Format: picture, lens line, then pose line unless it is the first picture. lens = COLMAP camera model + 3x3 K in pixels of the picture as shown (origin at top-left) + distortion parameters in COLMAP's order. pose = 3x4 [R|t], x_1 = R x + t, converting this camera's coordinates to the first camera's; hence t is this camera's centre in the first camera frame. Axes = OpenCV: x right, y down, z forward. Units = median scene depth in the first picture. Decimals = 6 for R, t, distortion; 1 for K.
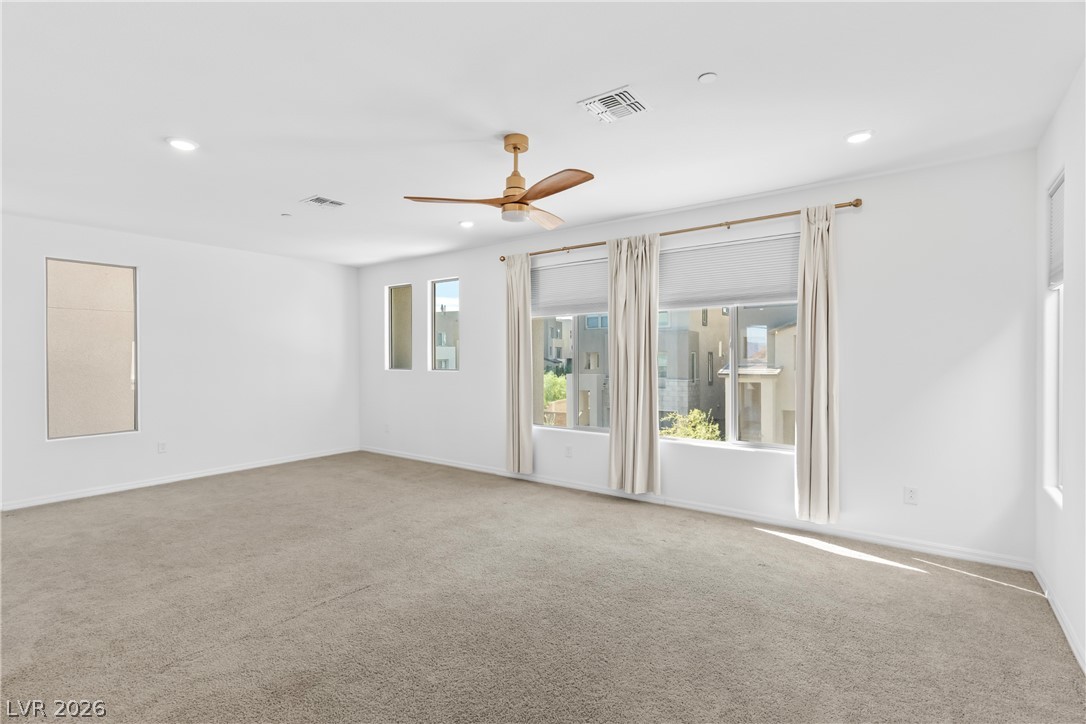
lens RADIAL K [[502.9, 0, 556.1], [0, 502.9, 361.7], [0, 0, 1]] dist [0.001110, -0.000149]
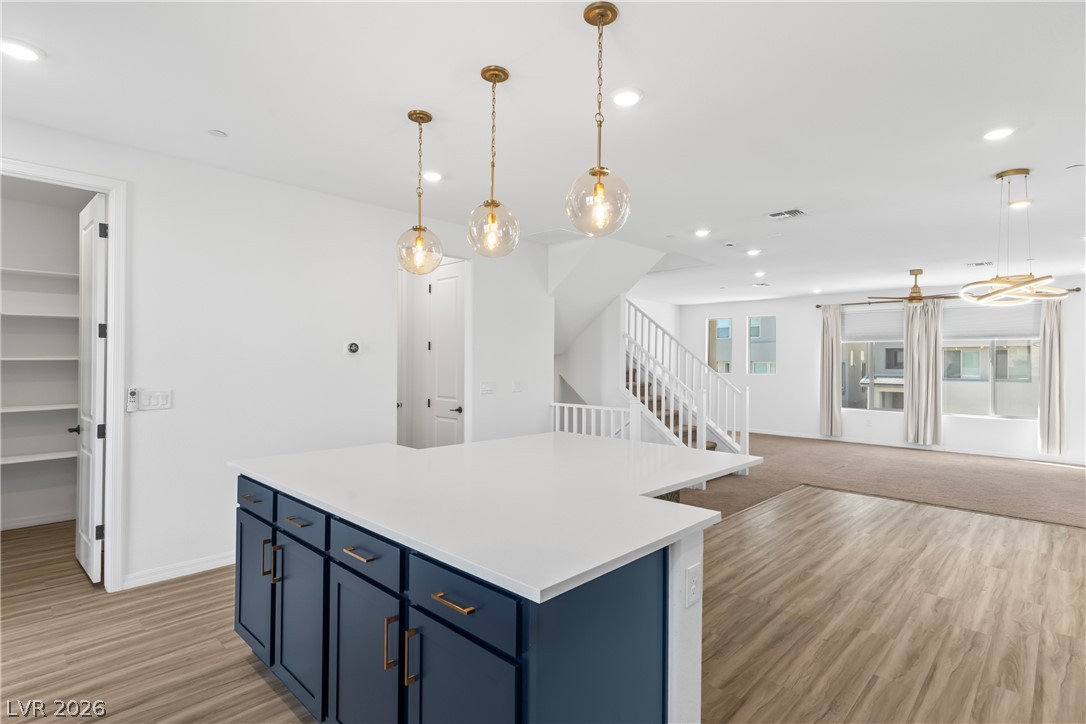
lens RADIAL K [[528.0, 0, 555.3], [0, 528.0, 362.8], [0, 0, 1]] dist [0.000126, -0.000627]
pose [[0.990112, 0.012428, -0.139729, -0.882794], [-0.013971, 0.999852, -0.010066, 0.011670], [0.139583, 0.011918, 0.990139, -1.027538]]
